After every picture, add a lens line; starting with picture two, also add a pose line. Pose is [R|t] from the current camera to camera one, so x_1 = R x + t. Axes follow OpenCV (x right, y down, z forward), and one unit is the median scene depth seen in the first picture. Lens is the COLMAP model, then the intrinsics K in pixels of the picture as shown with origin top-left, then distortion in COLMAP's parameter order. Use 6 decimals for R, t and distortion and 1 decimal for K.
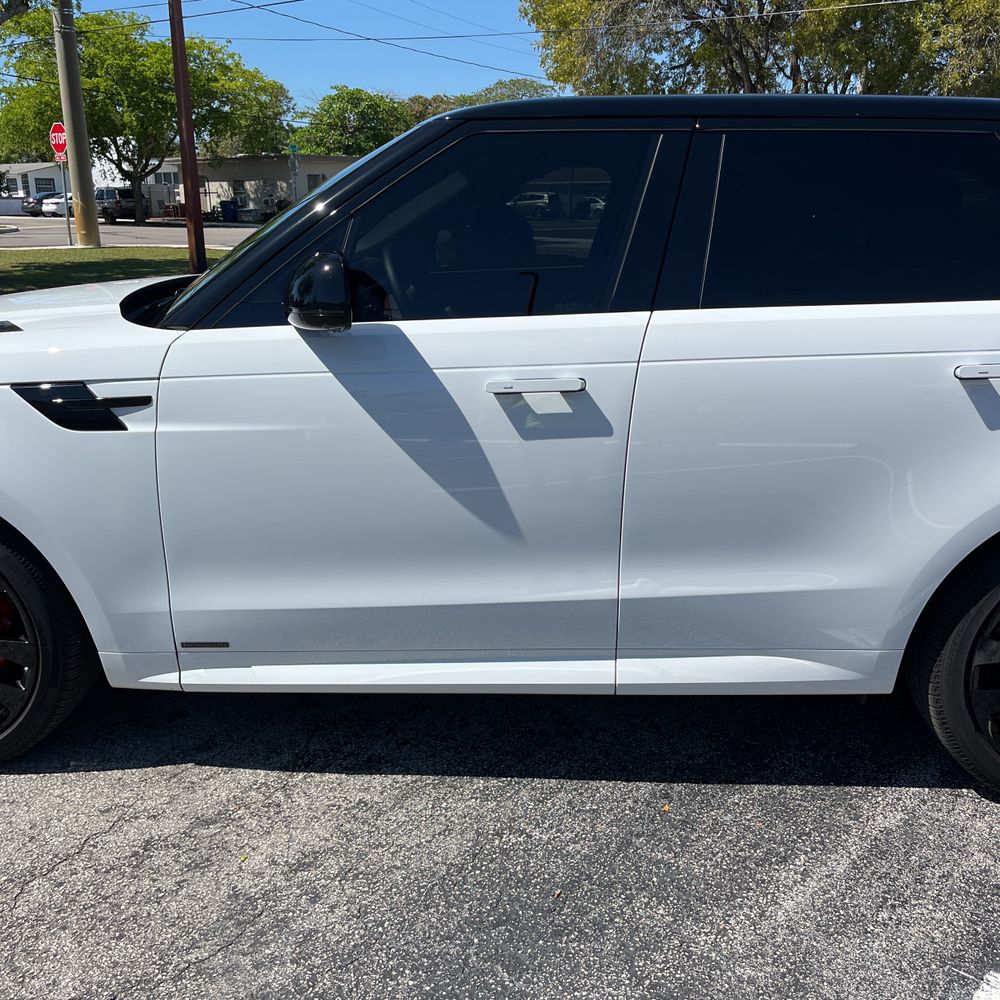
lens RADIAL K [[1009.1, 0, 505.3], [0, 1009.1, 499.0], [0, 0, 1]] dist [0.042813, -0.040347]
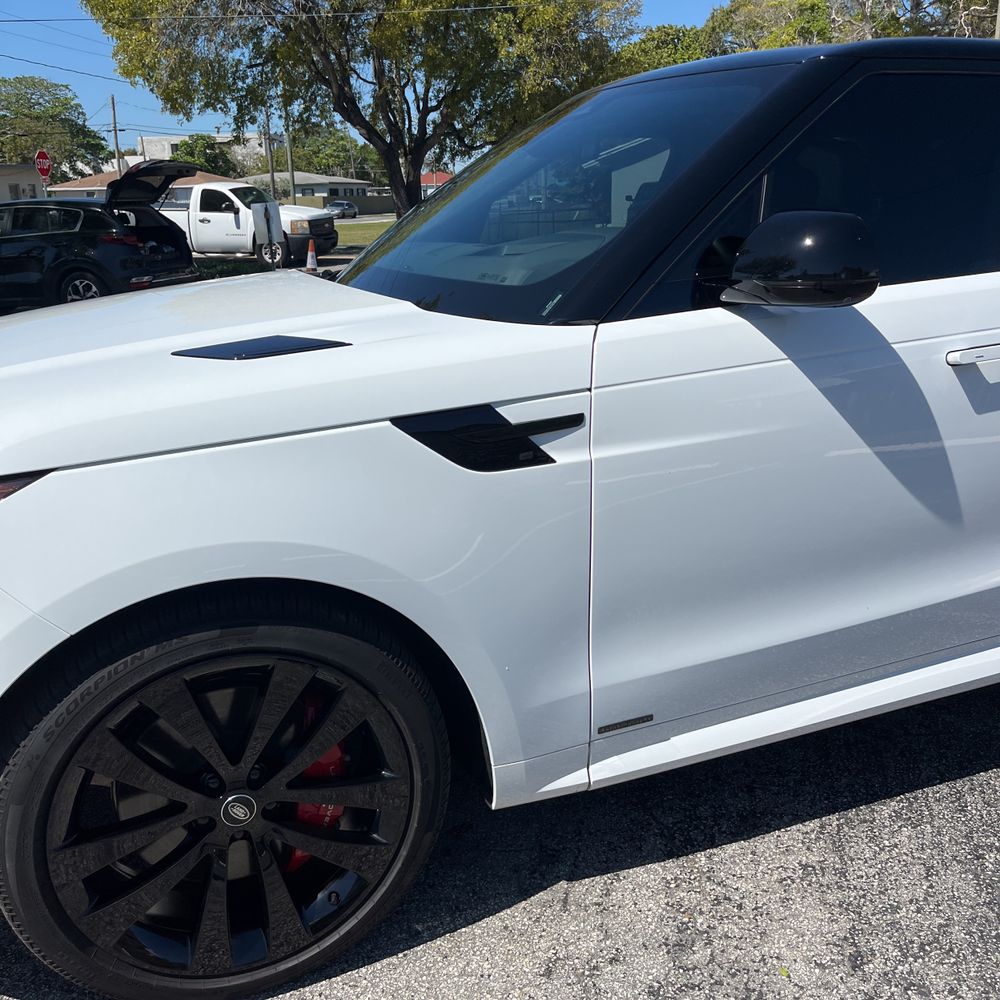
lens RADIAL K [[1009.1, 0, 505.3], [0, 1009.1, 499.0], [0, 0, 1]] dist [0.042813, -0.040347]
pose [[0.905263, -0.140106, 0.401086, -0.657913], [0.142016, 0.989545, 0.025130, -0.060245], [-0.400413, 0.034211, 0.915696, 0.308280]]
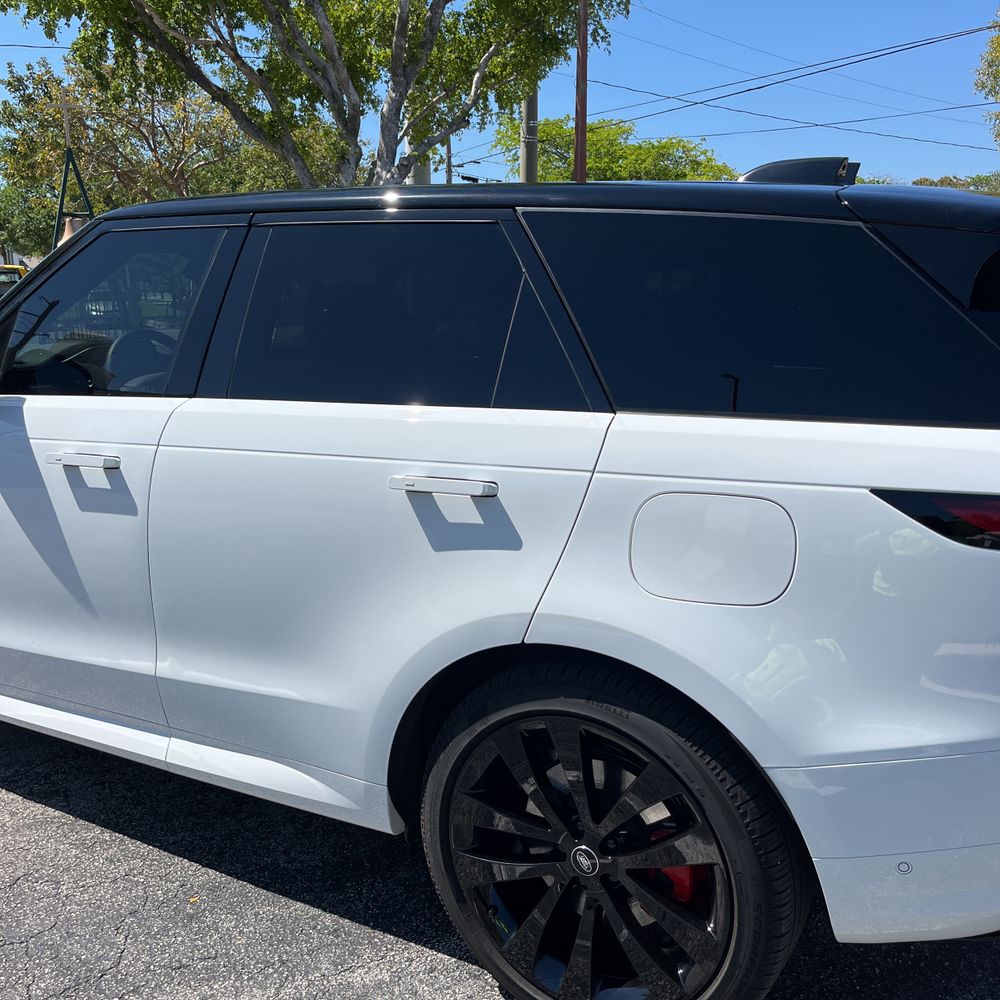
lens RADIAL K [[1023.5, 0, 509.7], [0, 1023.5, 498.7], [0, 0, 1]] dist [0.007254, 0.038400]
pose [[0.891054, 0.093708, -0.444118, 0.814616], [-0.130171, 0.990114, -0.052256, -0.065443], [0.434831, 0.104374, 0.894443, 0.199303]]
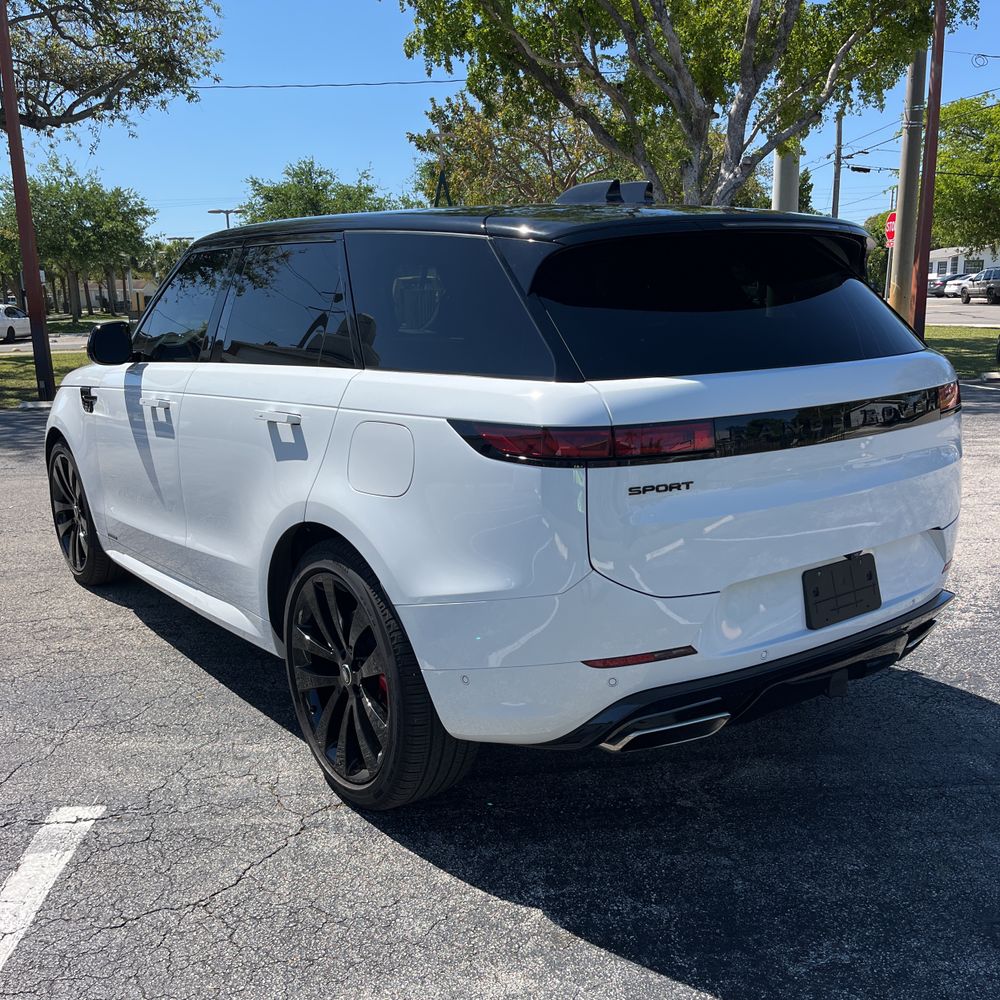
lens RADIAL K [[1024.6, 0, 504.2], [0, 1024.6, 498.4], [0, 0, 1]] dist [0.041739, -0.044103]
pose [[0.641351, 0.141281, -0.754128, 1.495848], [-0.199509, 0.979798, 0.013886, -0.085777], [0.740854, 0.141550, 0.656581, 0.296697]]
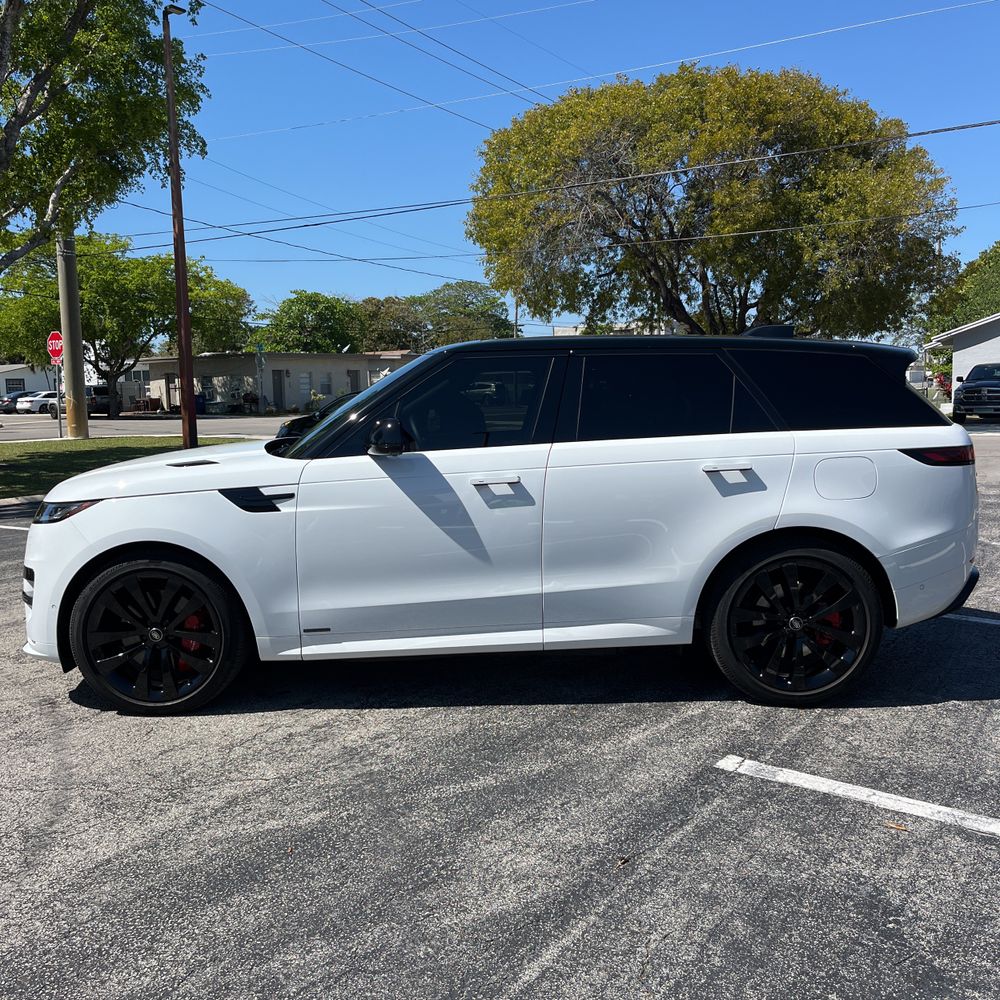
lens RADIAL K [[1009.1, 0, 505.3], [0, 1009.1, 499.0], [0, 0, 1]] dist [0.042813, -0.040347]
pose [[0.998507, -0.025714, 0.048196, -0.040096], [0.033832, 0.983806, -0.176017, 0.238369], [-0.042889, 0.177385, 0.983207, -0.820235]]
